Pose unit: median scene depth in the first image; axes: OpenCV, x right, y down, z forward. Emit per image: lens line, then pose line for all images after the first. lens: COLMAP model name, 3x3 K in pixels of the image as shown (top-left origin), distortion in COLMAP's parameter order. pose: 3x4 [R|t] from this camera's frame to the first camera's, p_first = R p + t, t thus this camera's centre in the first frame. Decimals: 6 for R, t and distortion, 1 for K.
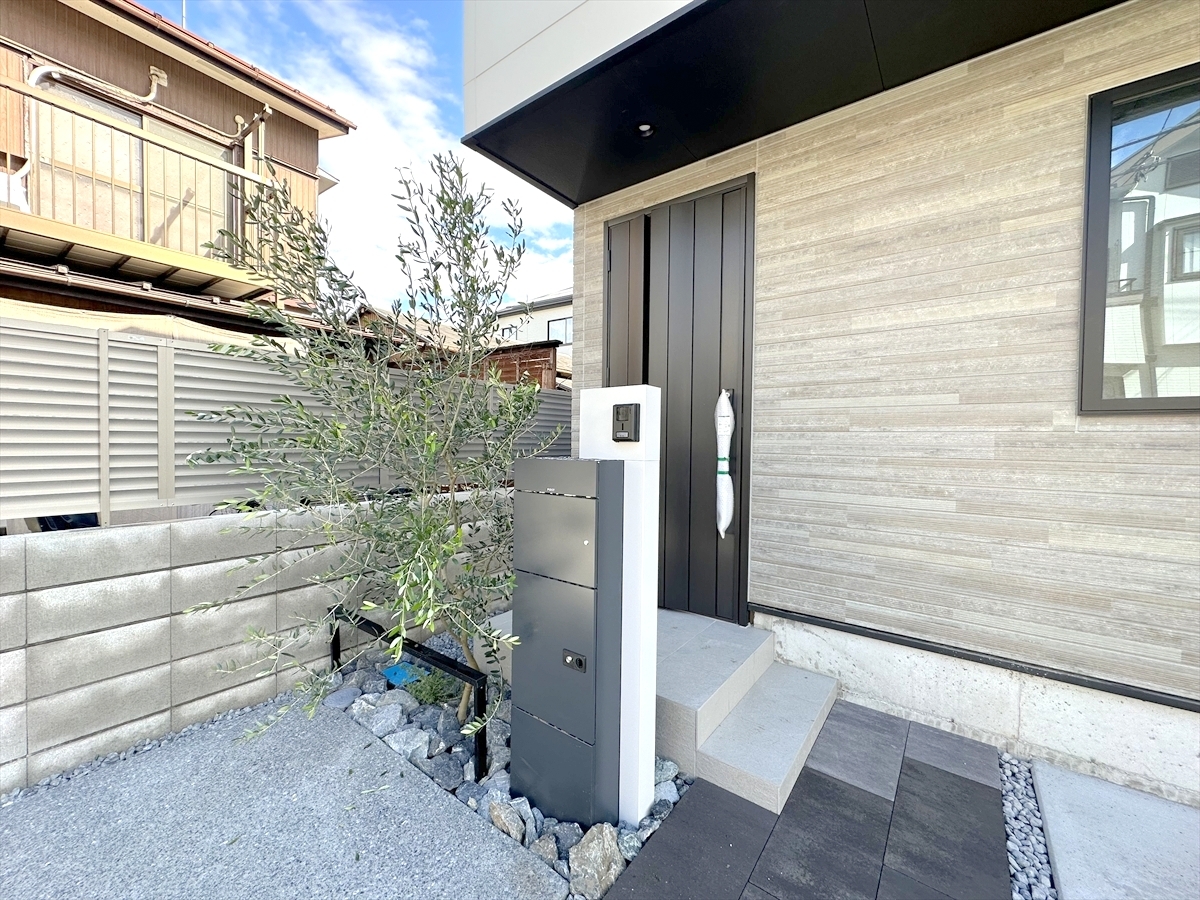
lens RADIAL K [[476.7, 0, 601.0], [0, 476.7, 449.4], [0, 0, 1]] dist [-0.000504, -0.000259]
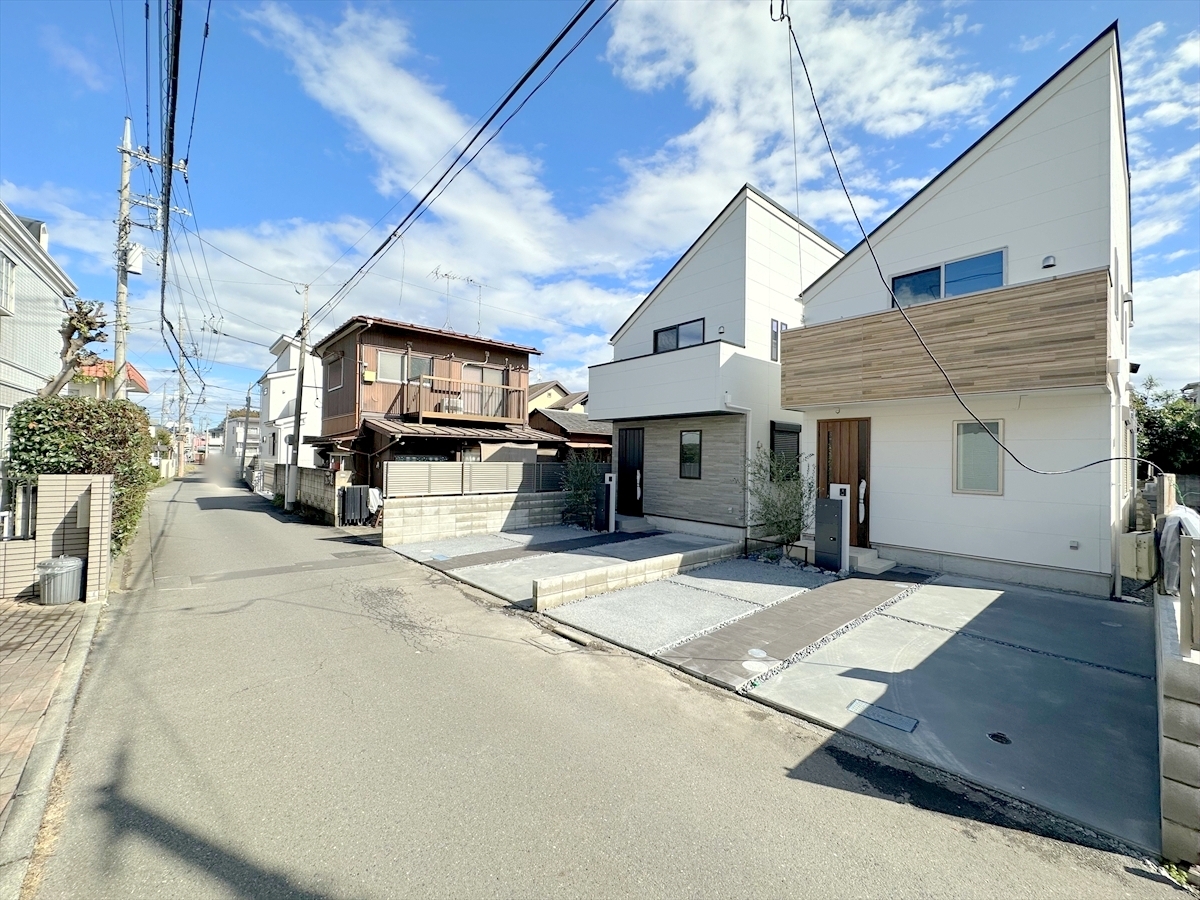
lens RADIAL K [[476.7, 0, 601.0], [0, 476.7, 449.4], [0, 0, 1]] dist [-0.000504, -0.000259]
pose [[0.978926, 0.002309, -0.204200, 1.069115], [-0.010235, 0.999234, -0.037765, -0.174012], [0.203957, 0.039059, 0.978200, -4.735835]]
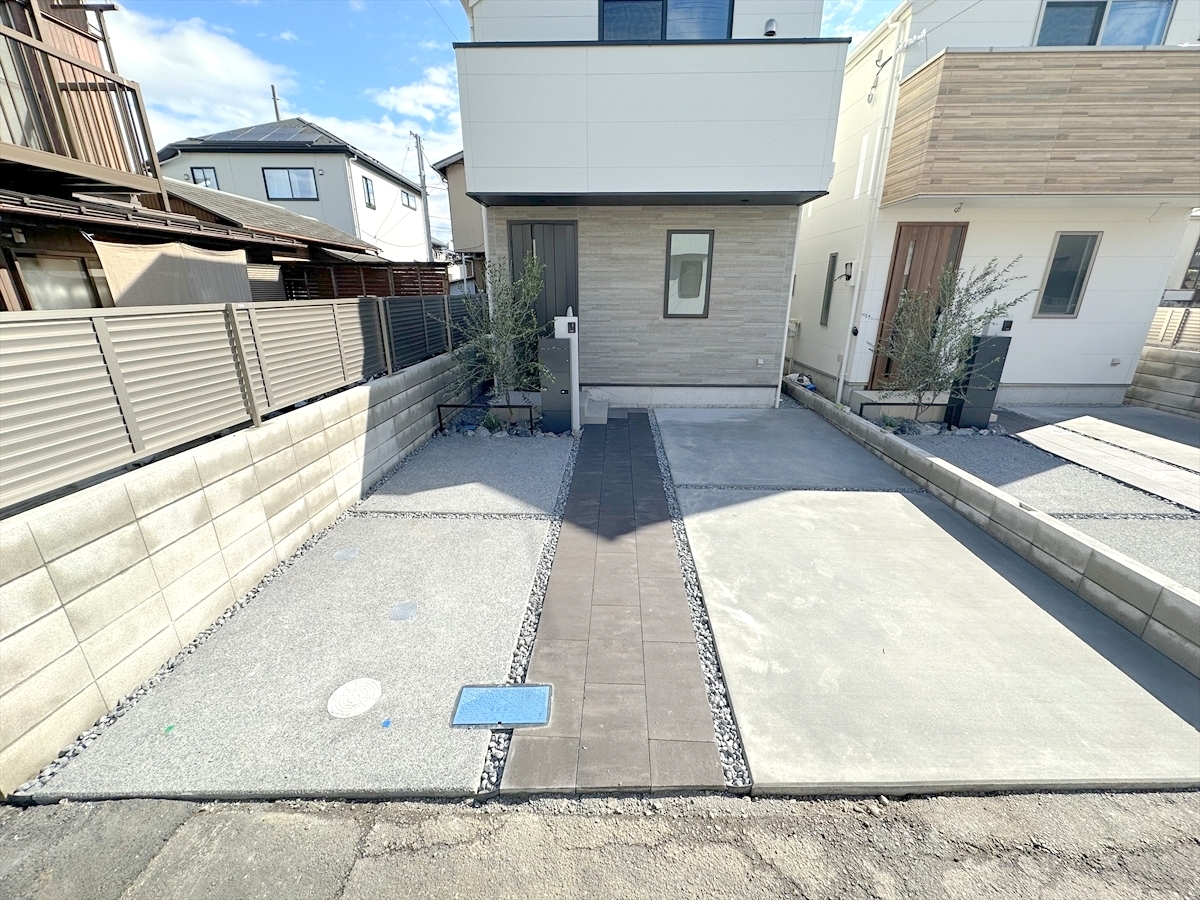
lens RADIAL K [[476.7, 0, 601.0], [0, 476.7, 449.4], [0, 0, 1]] dist [-0.000504, -0.000259]
pose [[0.814777, -0.194592, 0.546143, -1.470610], [0.018934, 0.950421, 0.310390, -0.225184], [-0.579465, -0.242558, 0.778065, -1.675221]]
